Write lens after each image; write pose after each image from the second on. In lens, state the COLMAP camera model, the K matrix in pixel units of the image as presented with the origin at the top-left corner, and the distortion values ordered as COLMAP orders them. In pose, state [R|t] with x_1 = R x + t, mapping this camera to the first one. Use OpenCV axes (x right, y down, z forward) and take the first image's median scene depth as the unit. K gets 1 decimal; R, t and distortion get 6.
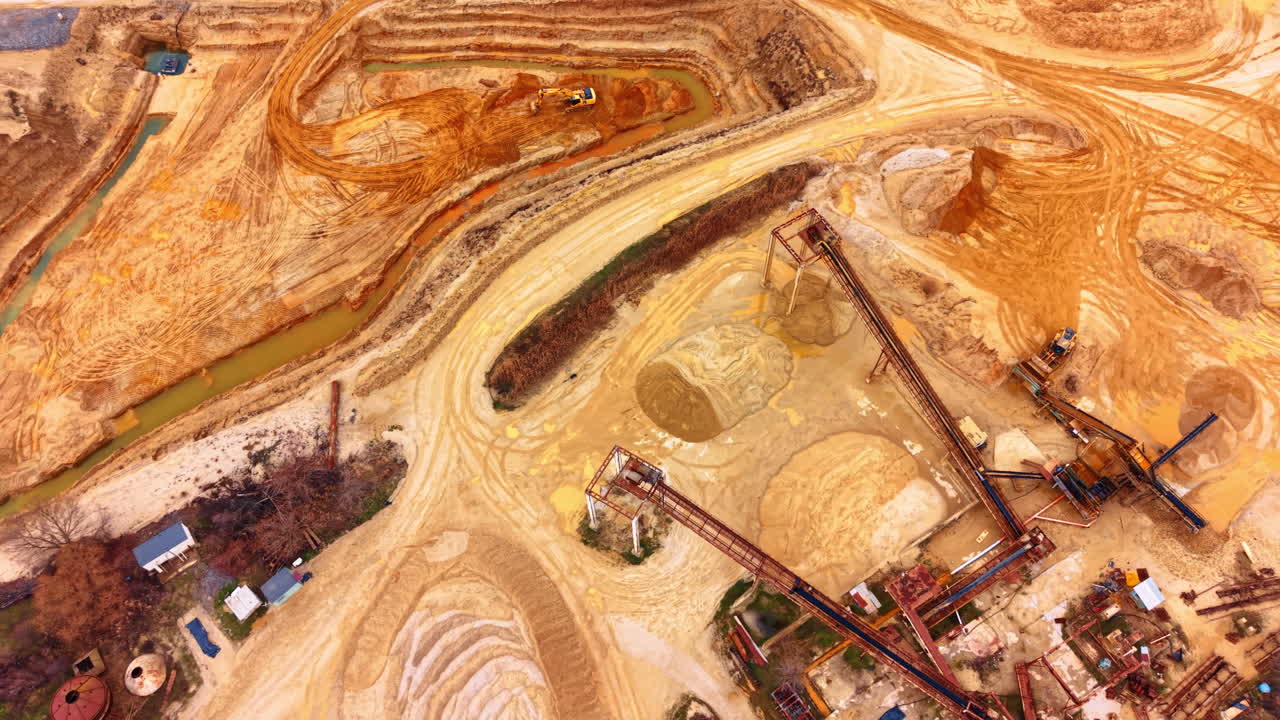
lens RADIAL K [[910.0, 0, 638.4], [0, 910.0, 365.6], [0, 0, 1]] dist [0.016810, -0.020652]
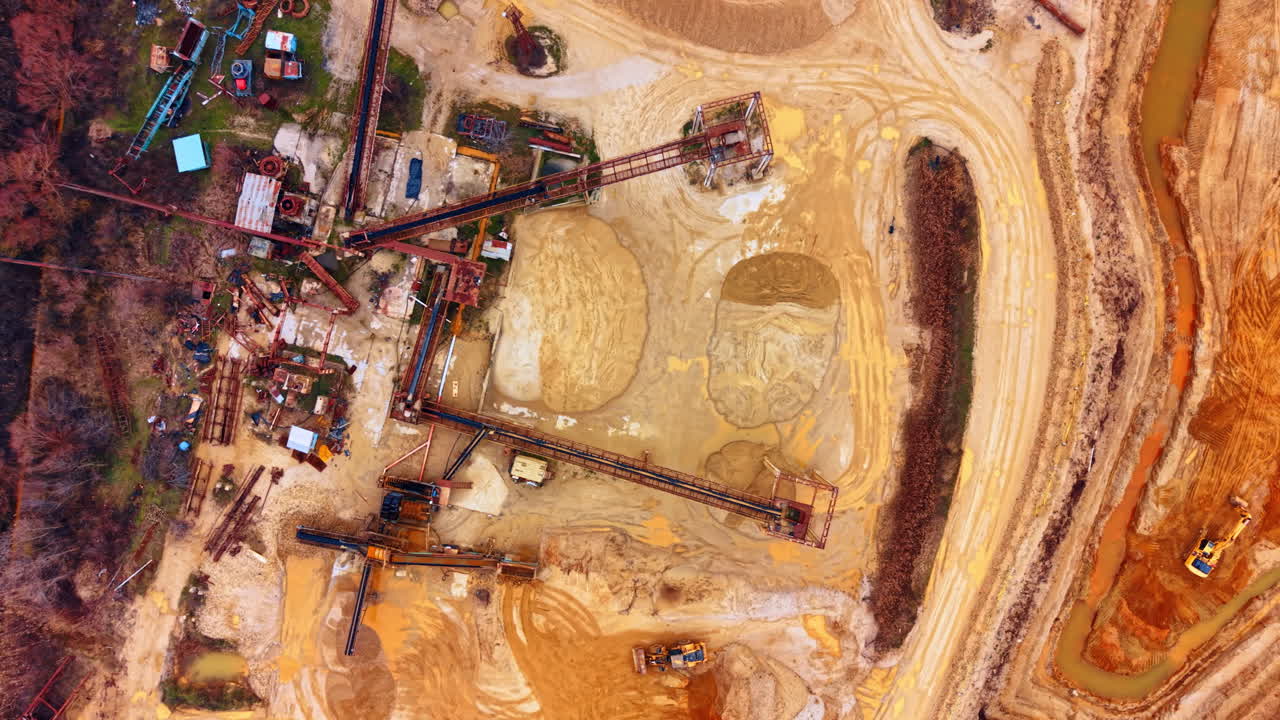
lens RADIAL K [[910.0, 0, 638.4], [0, 910.0, 365.6], [0, 0, 1]] dist [0.016810, -0.020652]
pose [[-0.710517, 0.702331, 0.043548, 0.139594], [-0.604704, -0.641058, 0.472629, -0.305696], [0.359859, 0.309477, 0.880185, 0.156800]]
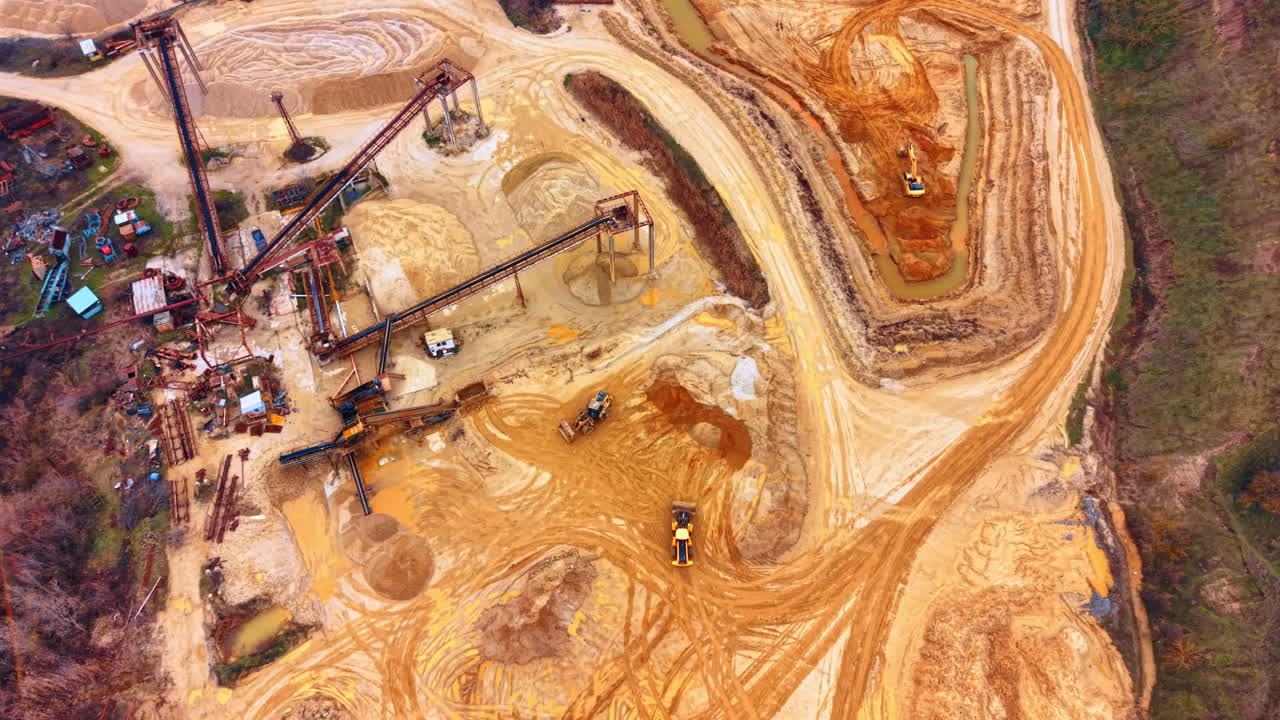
lens RADIAL K [[924.1, 0, 640.0], [0, 924.1, 360.0], [0, 0, 1]] dist [0.004176, 0.003656]
pose [[-0.176921, 0.837799, -0.516519, 0.782322], [-0.856822, 0.127133, 0.499693, -0.596985], [0.484309, 0.530971, 0.695352, 0.278688]]
